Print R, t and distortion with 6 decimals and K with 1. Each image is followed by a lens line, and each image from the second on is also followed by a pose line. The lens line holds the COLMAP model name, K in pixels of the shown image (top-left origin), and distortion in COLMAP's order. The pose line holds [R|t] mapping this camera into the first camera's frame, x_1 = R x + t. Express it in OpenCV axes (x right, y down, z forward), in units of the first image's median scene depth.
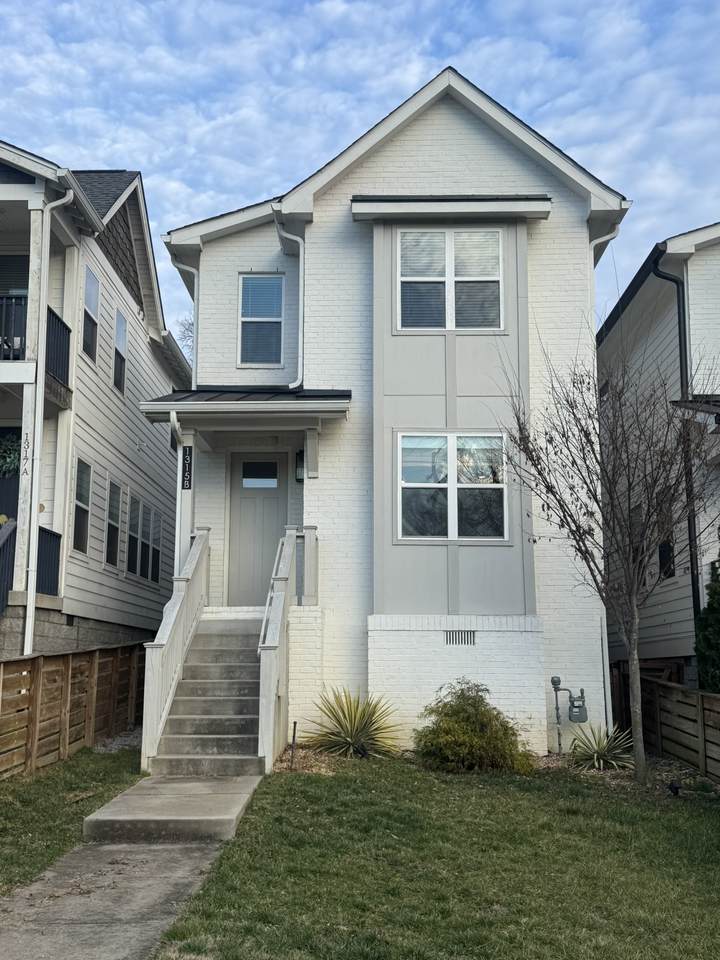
lens RADIAL K [[1076.8, 0, 355.4], [0, 1076.8, 472.2], [0, 0, 1]] dist [0.166635, 0.000000]
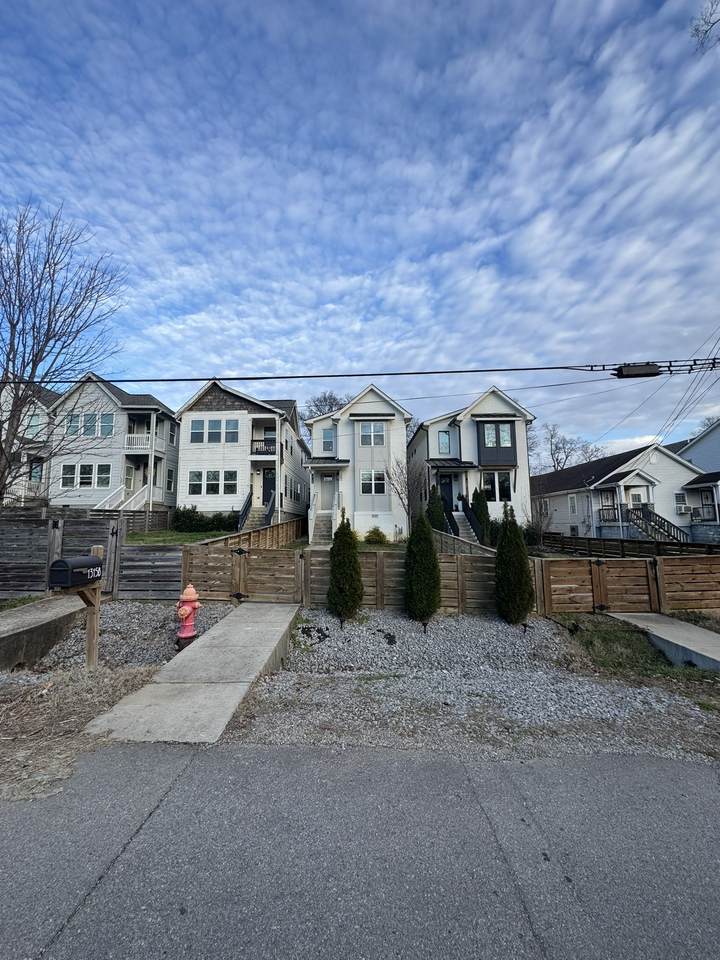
lens RADIAL K [[383.1, 0, 343.5], [0, 383.1, 476.7], [0, 0, 1]] dist [0.003904, 0.000014]
pose [[0.999835, -0.009111, 0.015719, -0.051978], [0.008225, 0.998425, 0.055497, -0.092053], [-0.016199, -0.055359, 0.998335, -0.520475]]
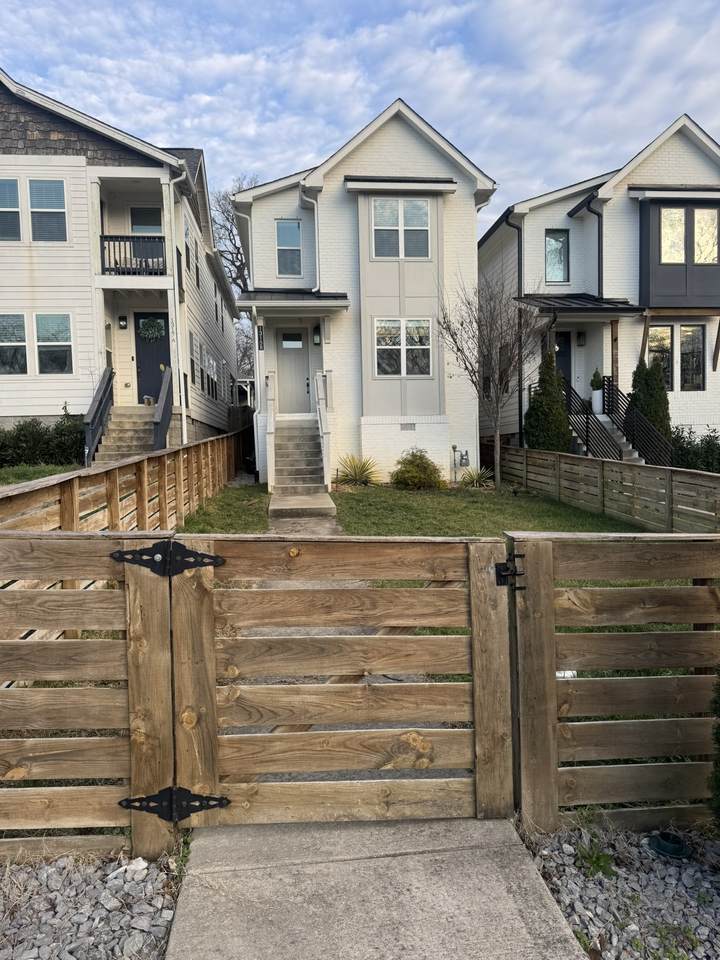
lens RADIAL K [[712.2, 0, 353.7], [0, 712.2, 487.4], [0, 0, 1]] dist [0.051155, -0.026979]
pose [[0.992437, -0.030682, 0.118856, -0.142216], [0.002995, 0.974022, 0.226434, -0.028982], [-0.122716, -0.224366, 0.966748, -0.229078]]
